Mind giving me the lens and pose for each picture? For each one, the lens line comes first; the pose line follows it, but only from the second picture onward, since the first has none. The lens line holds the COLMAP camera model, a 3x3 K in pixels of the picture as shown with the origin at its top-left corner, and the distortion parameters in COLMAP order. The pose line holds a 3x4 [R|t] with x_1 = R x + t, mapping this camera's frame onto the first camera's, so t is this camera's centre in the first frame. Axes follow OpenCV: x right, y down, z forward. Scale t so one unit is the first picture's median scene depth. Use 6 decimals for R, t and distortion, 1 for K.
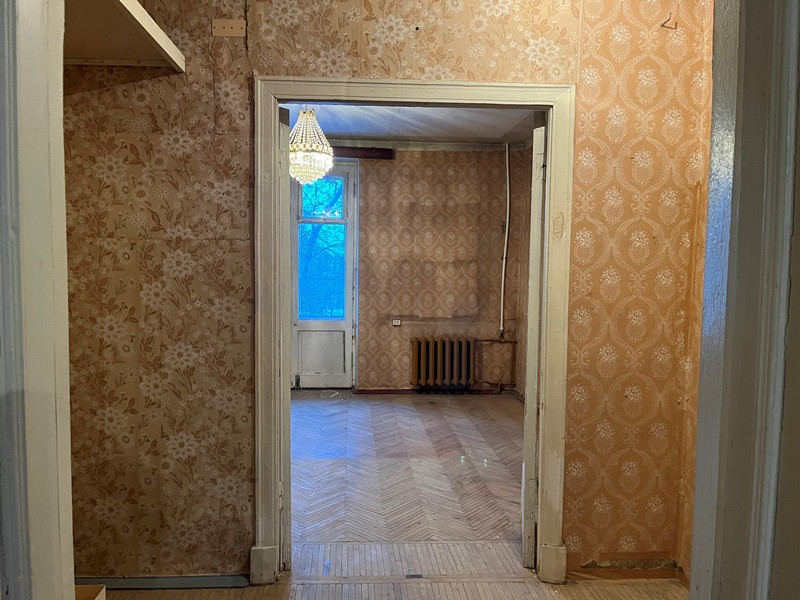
lens RADIAL K [[610.7, 0, 395.1], [0, 610.7, 305.2], [0, 0, 1]] dist [0.063333, -0.094229]
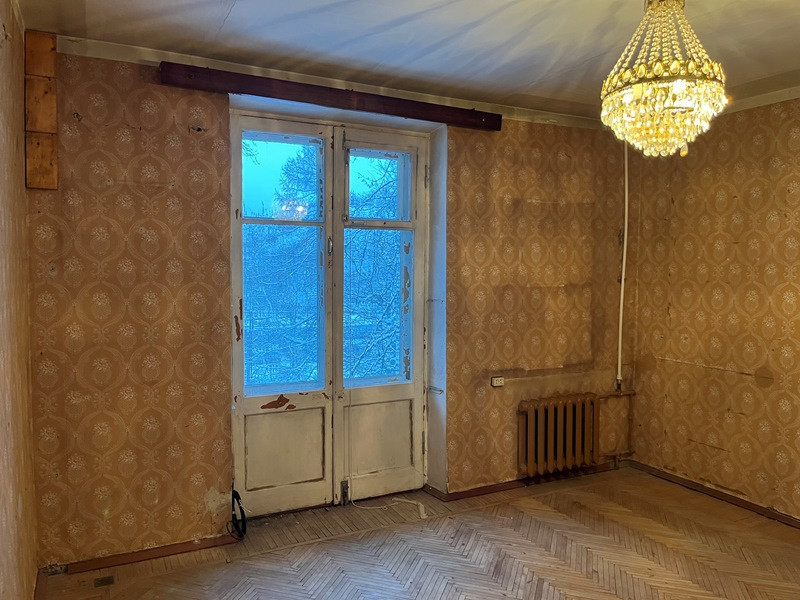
lens RADIAL K [[610.7, 0, 396.4], [0, 610.7, 294.9], [0, 0, 1]] dist [0.063333, -0.094229]
pose [[0.922843, -0.026757, 0.384245, -0.346425], [0.030725, 0.999519, -0.004191, -0.064521], [-0.383948, 0.015673, 0.923222, 0.436489]]
